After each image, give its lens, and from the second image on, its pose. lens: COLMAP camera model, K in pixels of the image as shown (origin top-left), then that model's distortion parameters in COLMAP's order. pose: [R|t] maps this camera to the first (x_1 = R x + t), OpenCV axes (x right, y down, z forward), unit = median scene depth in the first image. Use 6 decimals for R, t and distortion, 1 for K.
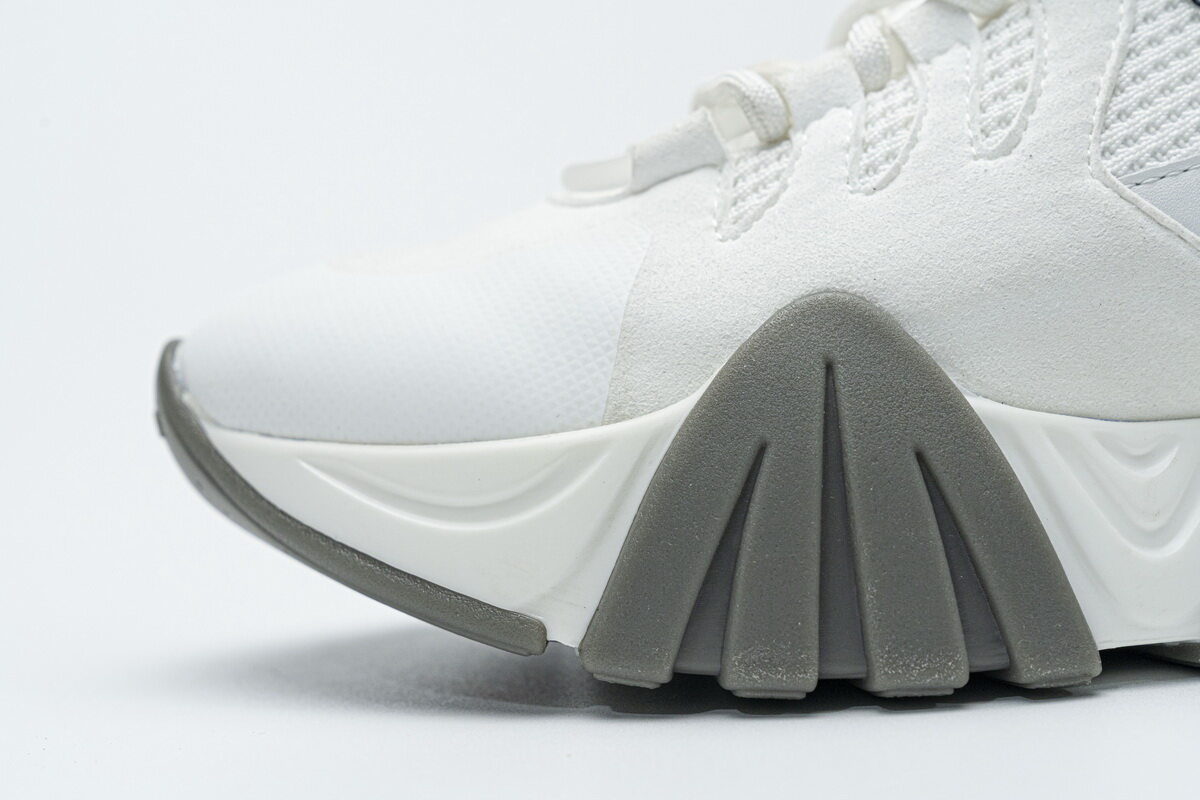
lens RADIAL K [[2361.4, 0, 597.9], [0, 2361.4, 407.5], [0, 0, 1]] dist [0.020039, 0.000000]
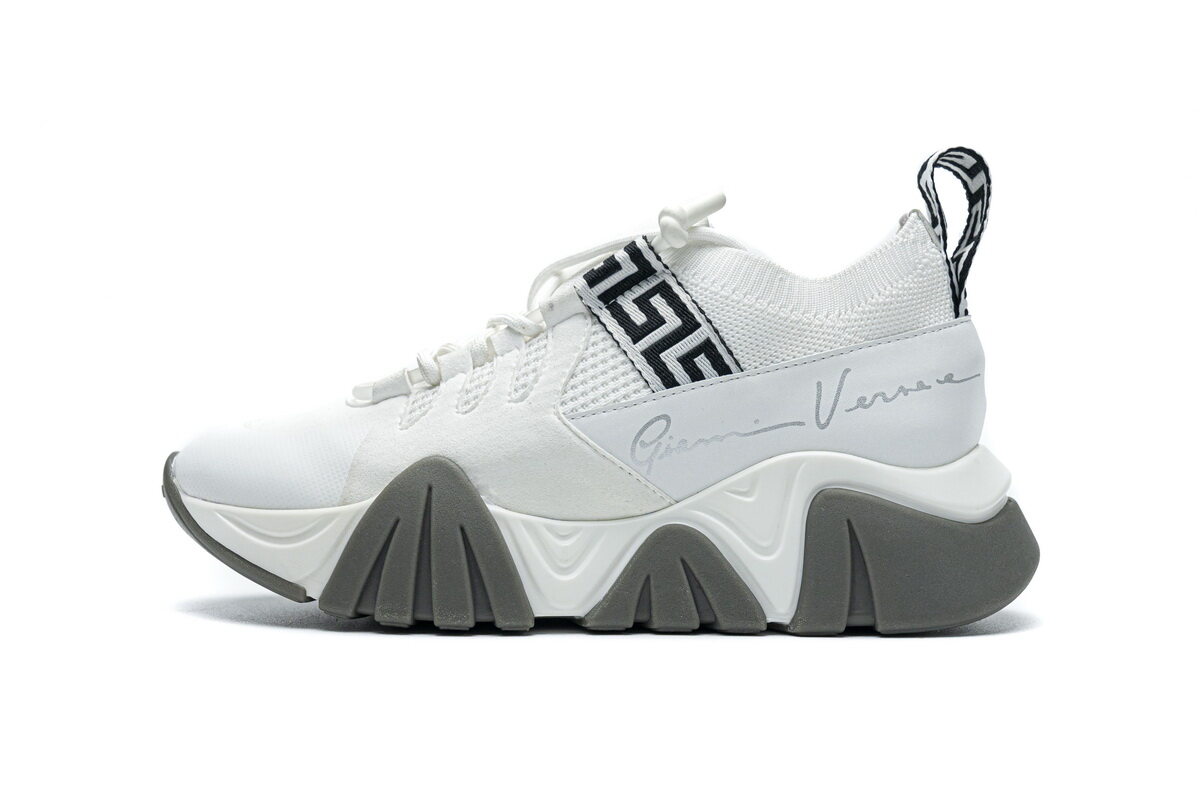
lens RADIAL K [[2361.4, 0, 588.3], [0, 2361.4, 403.3], [0, 0, 1]] dist [0.020039, 0.000000]
pose [[0.994111, 0.065904, -0.086018, 0.437312], [-0.067983, 0.997456, -0.021468, -0.060143], [0.084385, 0.027189, 0.996062, -1.295485]]
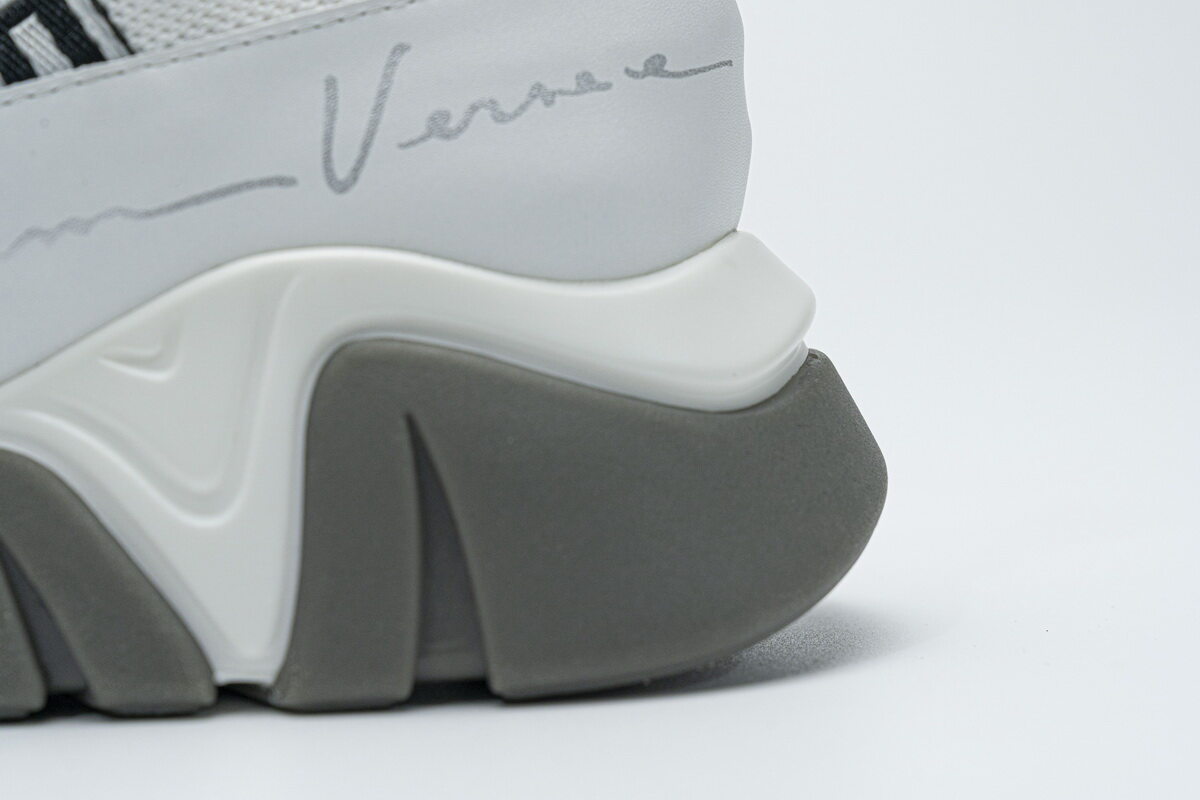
lens RADIAL K [[2361.4, 0, 605.5], [0, 2361.4, 409.9], [0, 0, 1]] dist [0.020039, 0.000000]
pose [[0.999639, 0.023927, -0.012214, 0.583745], [-0.023830, 0.999683, 0.008082, -0.025395], [0.012403, -0.007788, 0.999893, 0.088970]]
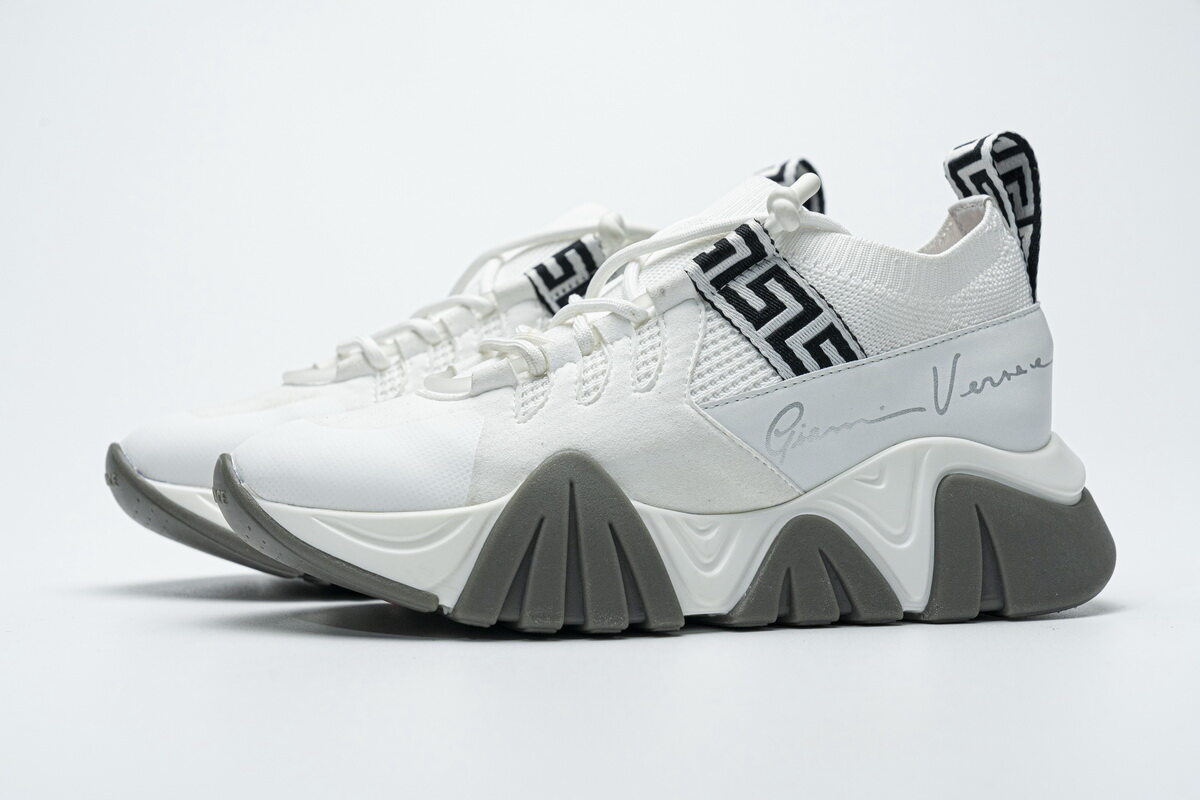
lens RADIAL K [[2361.4, 0, 592.6], [0, 2361.4, 393.2], [0, 0, 1]] dist [0.020039, 0.000000]
pose [[0.971822, 0.051313, 0.230063, -0.385195], [-0.041128, 0.997959, -0.048854, 0.004671], [-0.232101, 0.038016, 0.971949, -1.129292]]
